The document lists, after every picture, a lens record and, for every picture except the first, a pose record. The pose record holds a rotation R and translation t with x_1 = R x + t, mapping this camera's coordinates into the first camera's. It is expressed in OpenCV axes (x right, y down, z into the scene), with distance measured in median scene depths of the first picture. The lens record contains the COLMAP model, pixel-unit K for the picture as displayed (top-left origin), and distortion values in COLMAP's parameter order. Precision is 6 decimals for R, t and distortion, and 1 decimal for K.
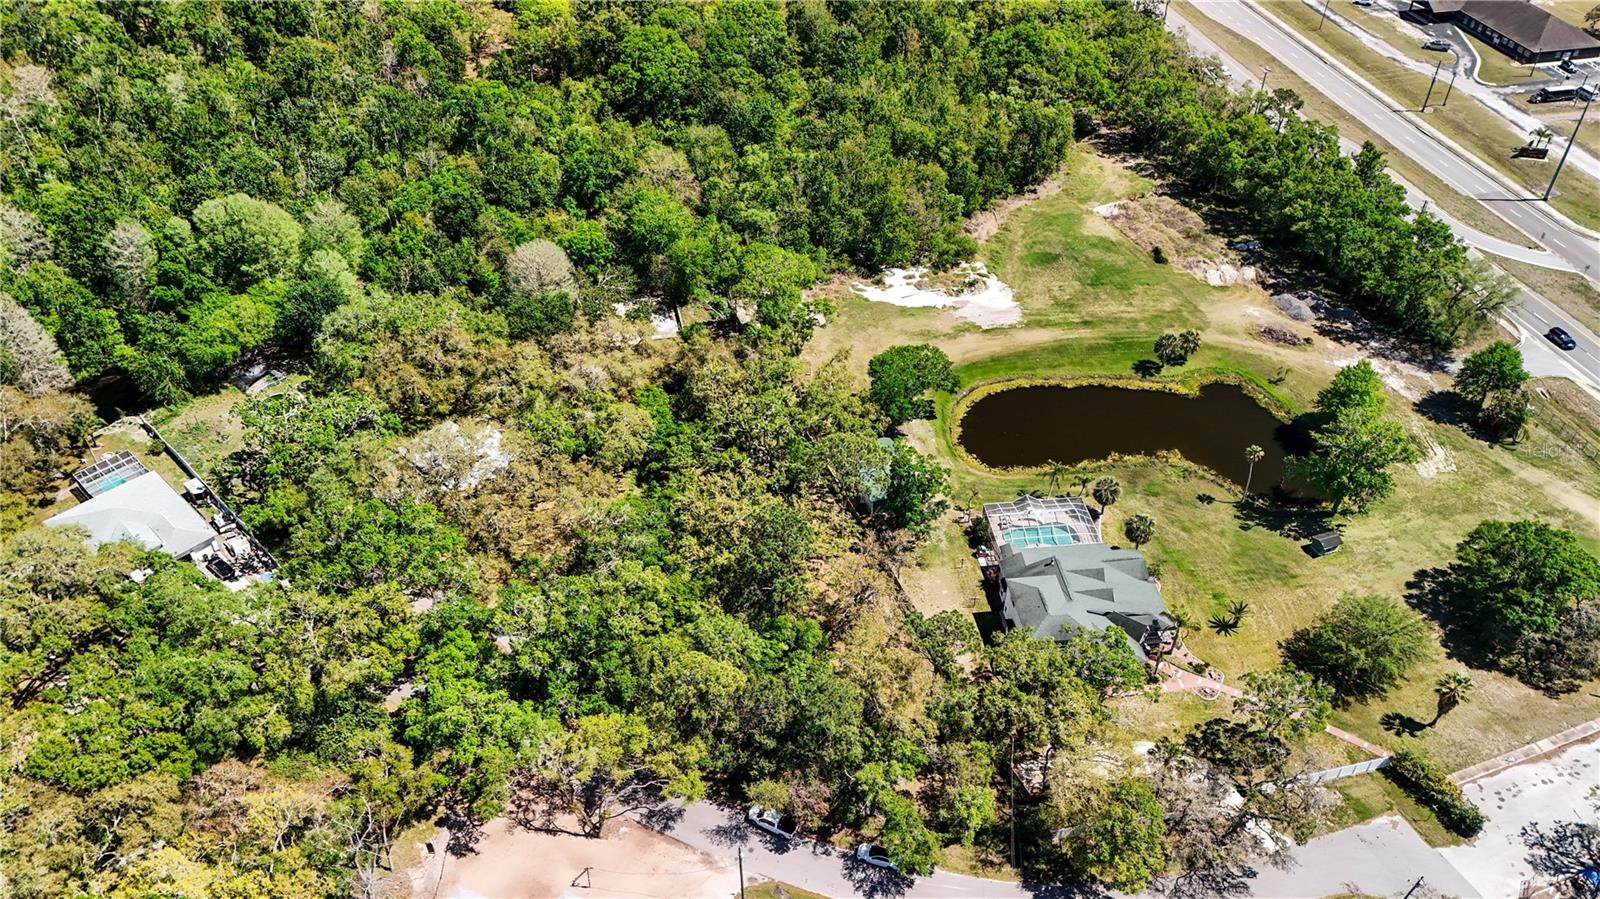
lens RADIAL K [[1162.2, 0, 800.0], [0, 1162.2, 449.5], [0, 0, 1]] dist [0.072707, -0.060924]
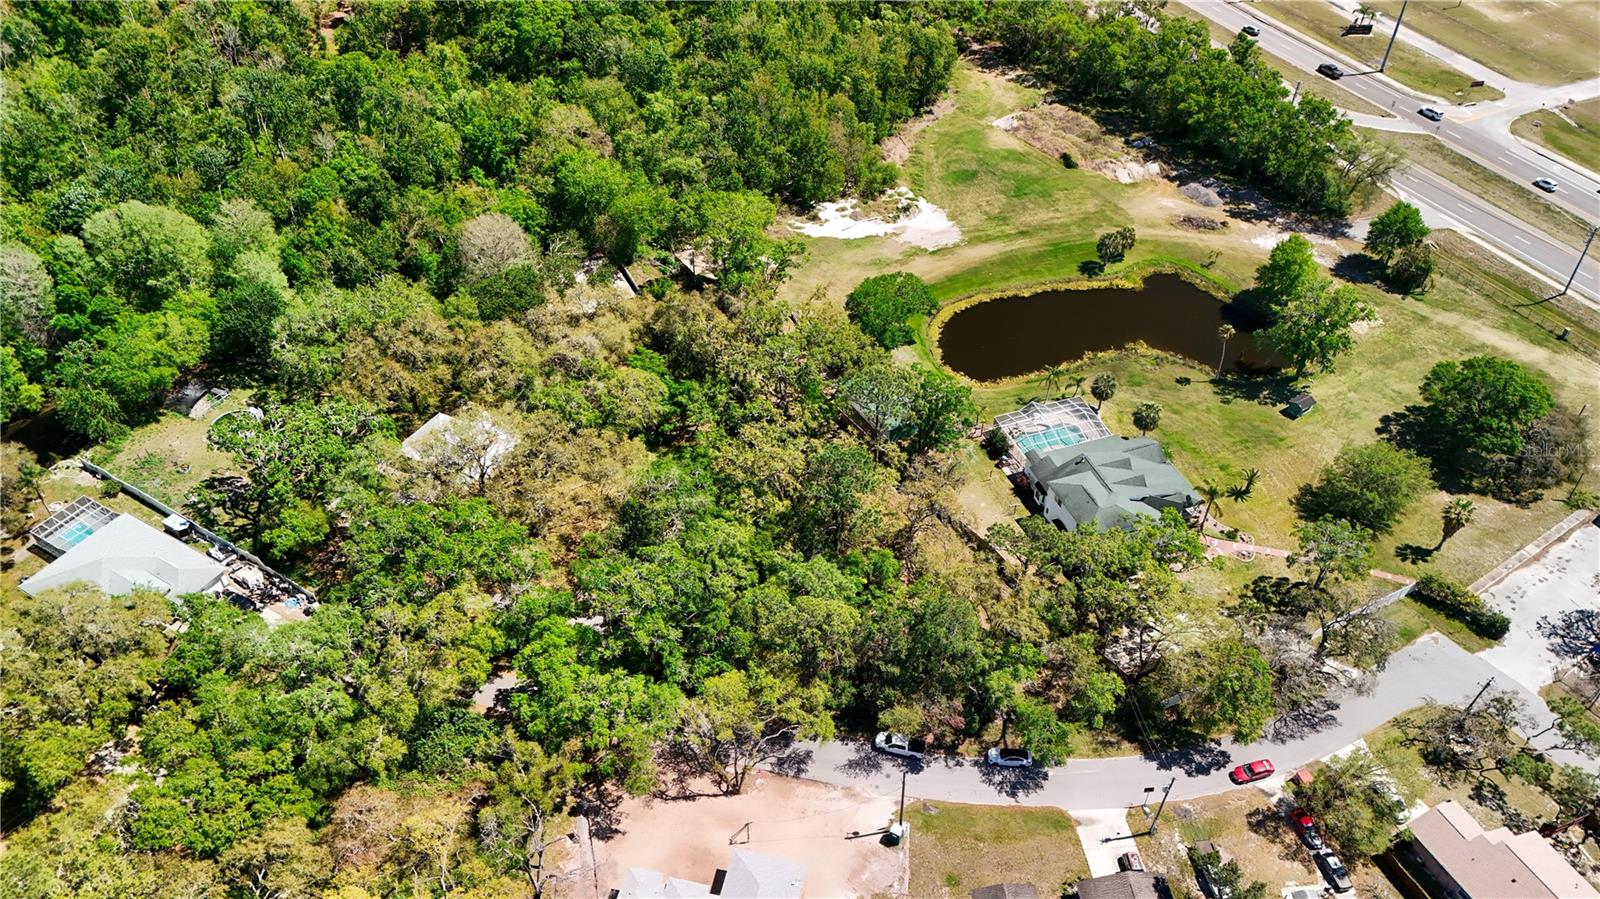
lens RADIAL K [[1162.2, 0, 800.0], [0, 1162.2, 449.5], [0, 0, 1]] dist [0.072707, -0.060924]
pose [[0.974169, -0.151348, 0.167594, -0.177712], [0.143463, 0.987939, 0.058266, -0.008622], [-0.174391, -0.032717, 0.984133, 0.009602]]
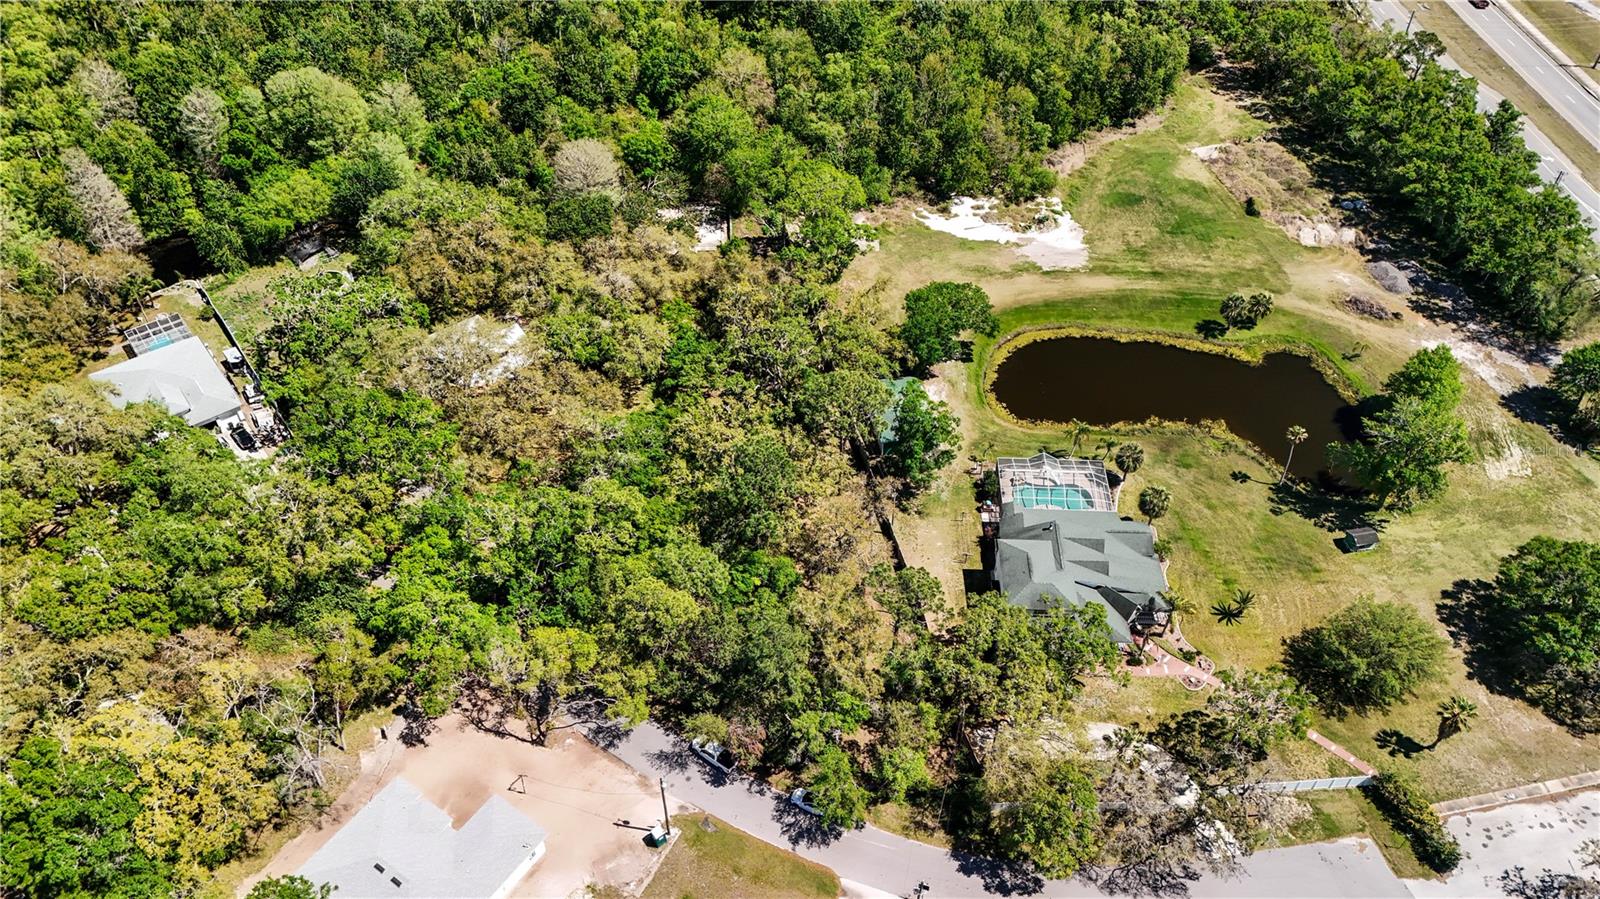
lens RADIAL K [[1163.3, 0, 800.0], [0, 1163.3, 449.5], [0, 0, 1]] dist [0.059560, -0.039495]
pose [[0.988202, 0.109076, -0.107518, 0.093615], [-0.100270, 0.991393, 0.084175, -0.022576], [0.115774, -0.072401, 0.990633, 0.029957]]
